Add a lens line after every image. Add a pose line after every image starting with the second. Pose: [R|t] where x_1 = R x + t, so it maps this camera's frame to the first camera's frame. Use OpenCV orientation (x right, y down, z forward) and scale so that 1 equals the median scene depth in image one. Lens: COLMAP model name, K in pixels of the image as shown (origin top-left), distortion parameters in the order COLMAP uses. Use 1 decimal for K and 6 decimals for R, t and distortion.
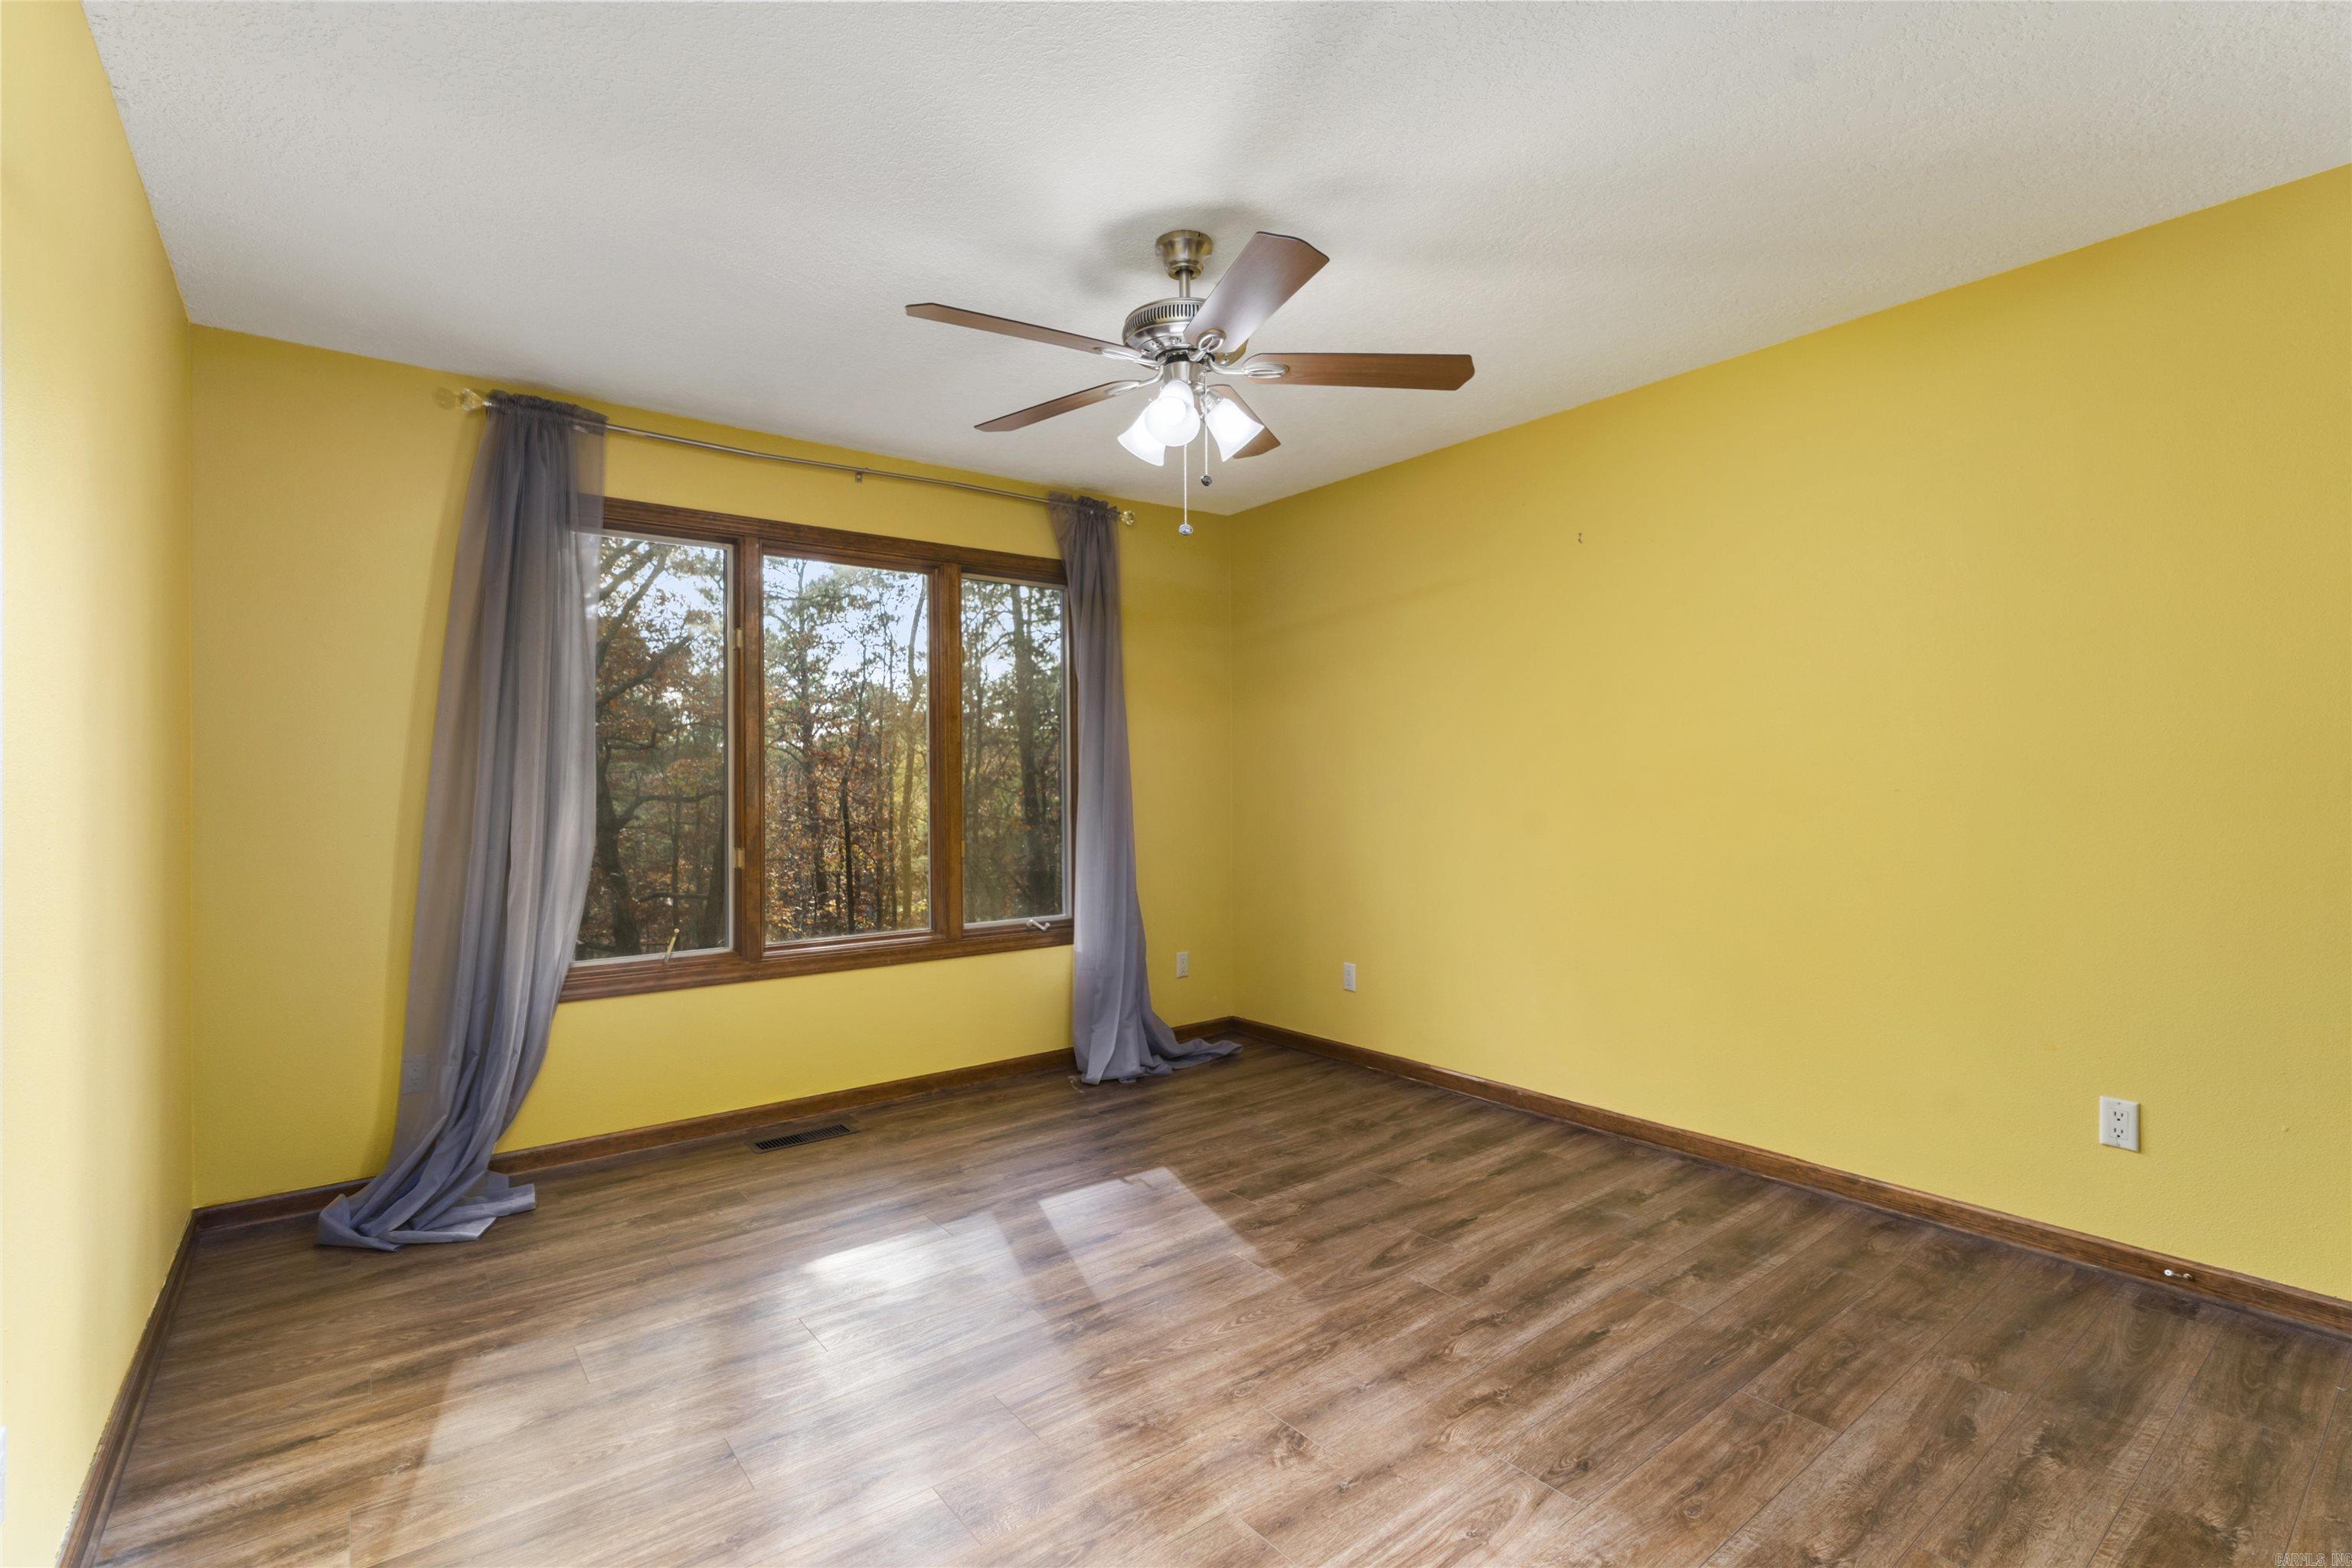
lens RADIAL K [[1100.2, 0, 1181.4], [0, 1100.2, 760.4], [0, 0, 1]] dist [0.000990, 0.000216]
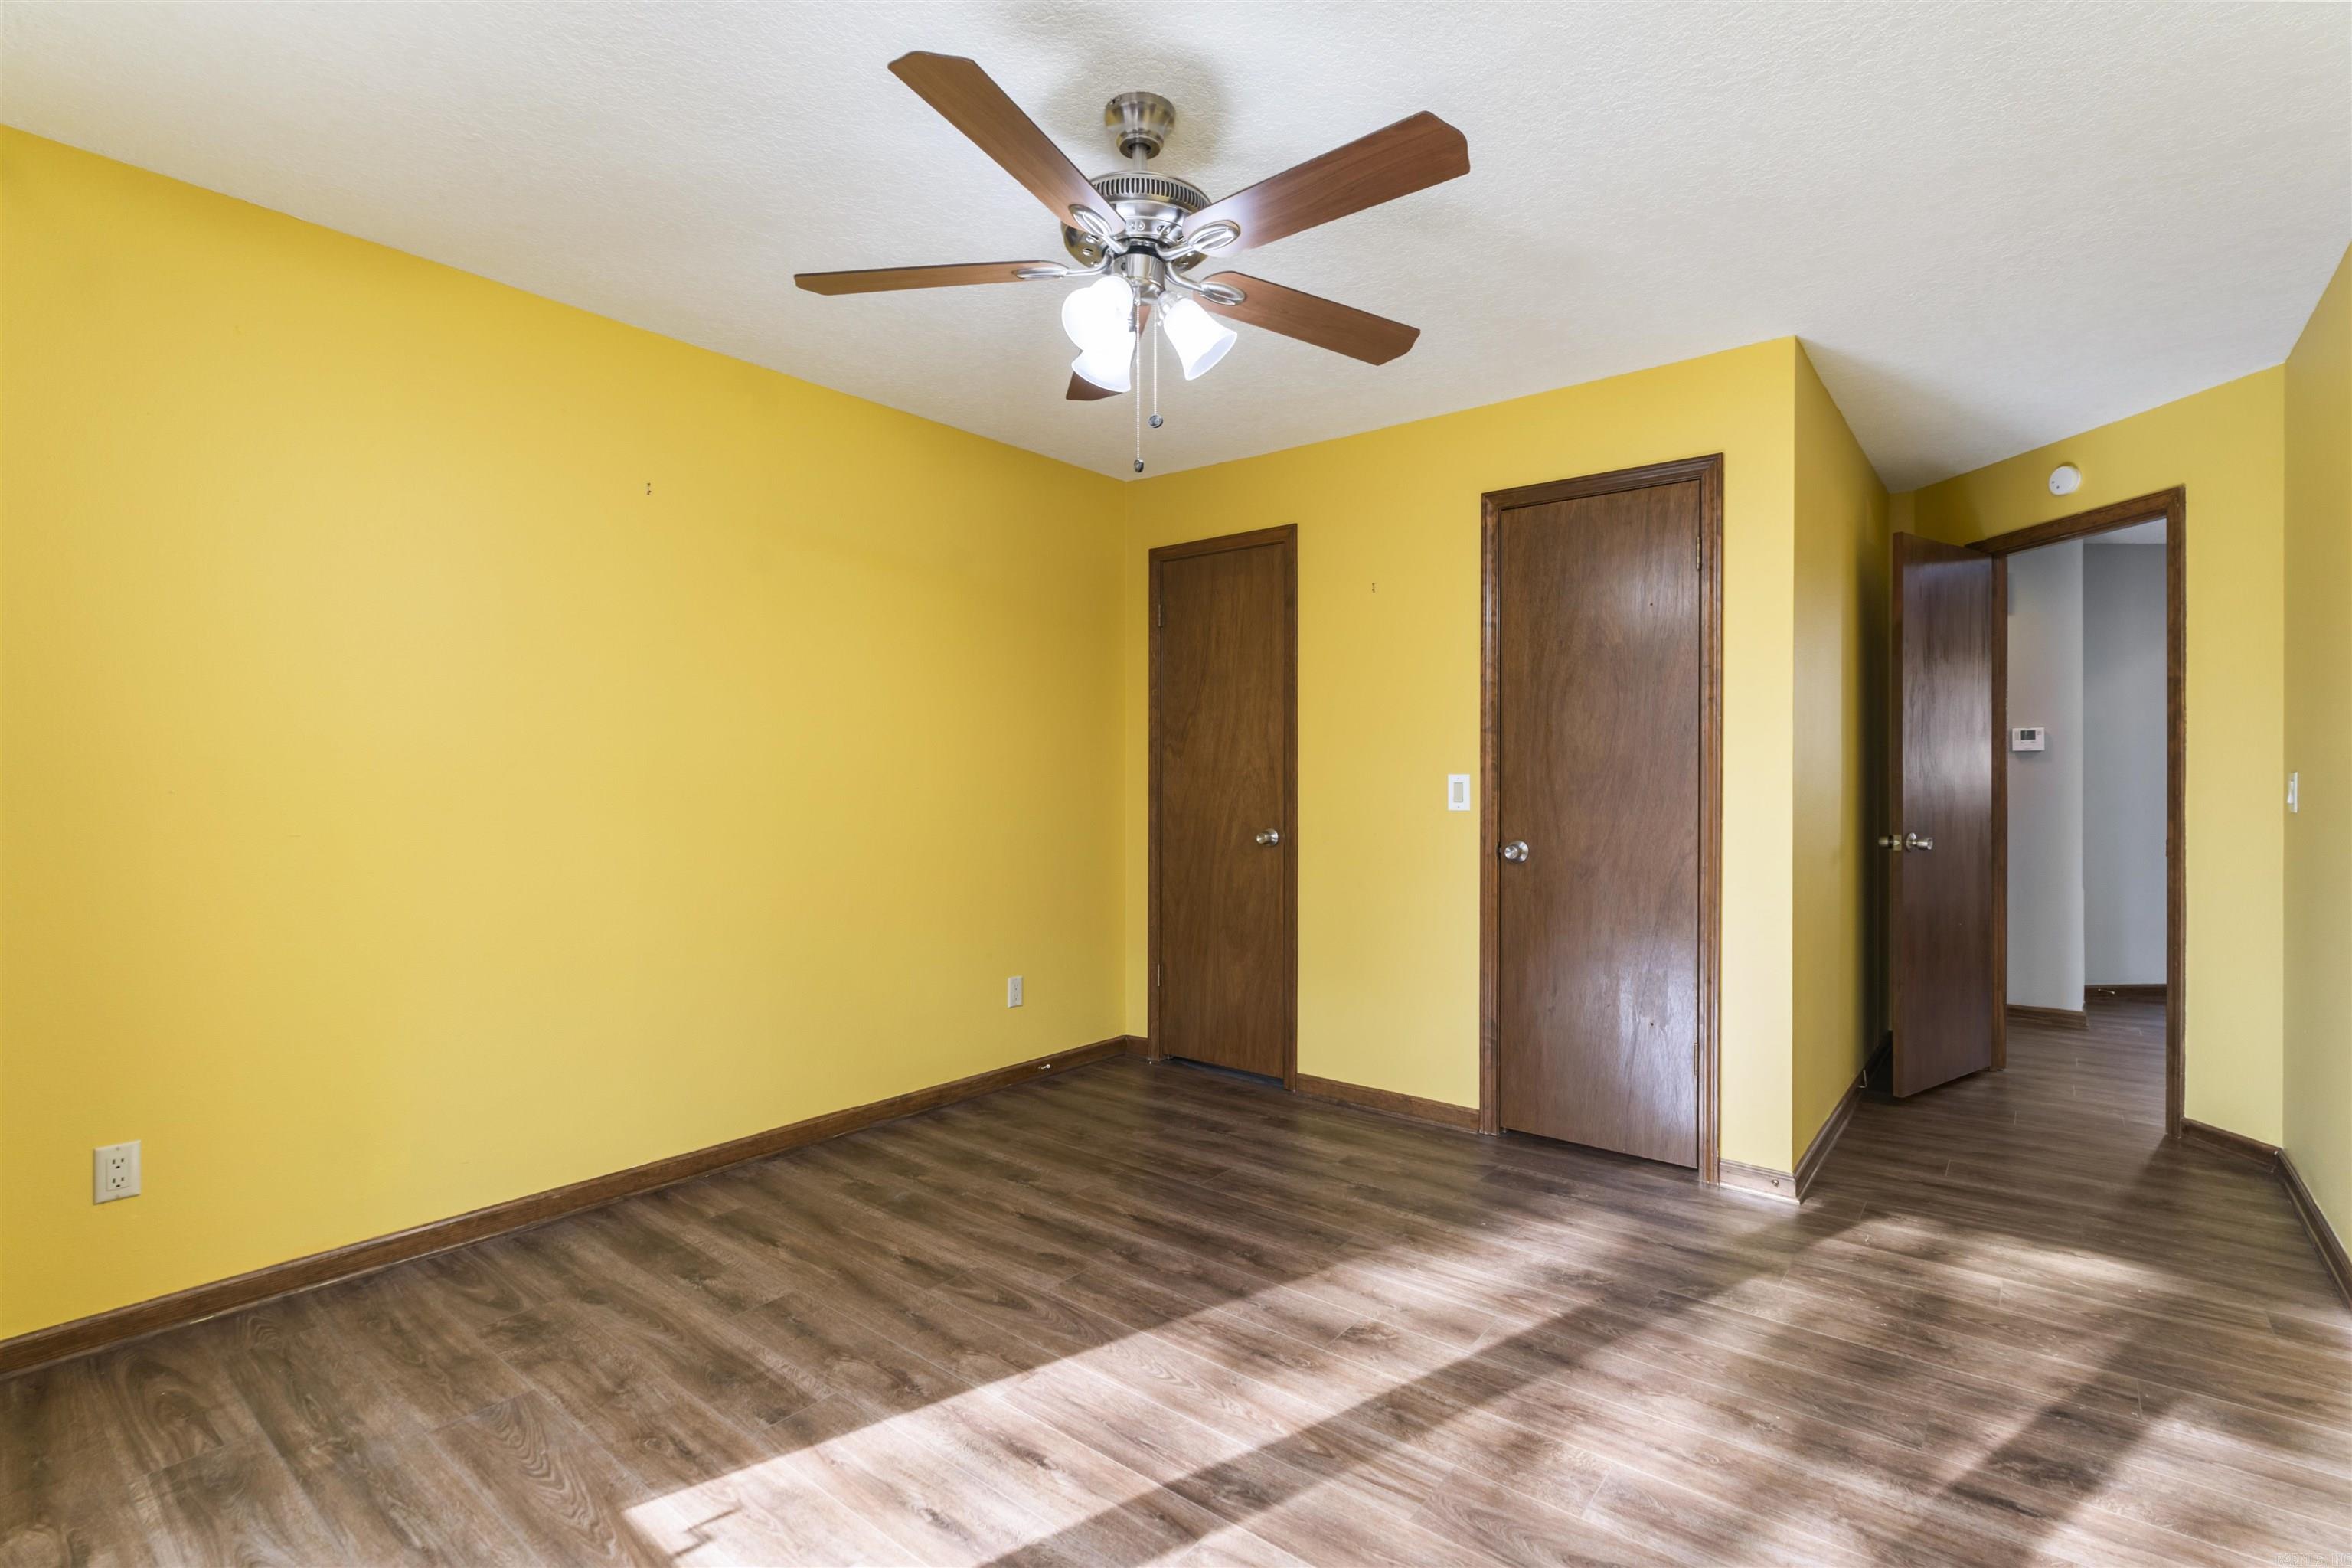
lens RADIAL K [[1100.2, 0, 1181.4], [0, 1100.2, 760.4], [0, 0, 1]] dist [0.000990, 0.000216]
pose [[-0.251475, 0.026645, 0.967497, -0.679006], [-0.017311, 0.999337, -0.032021, 0.030638], [-0.967709, -0.024800, -0.250847, 1.007313]]
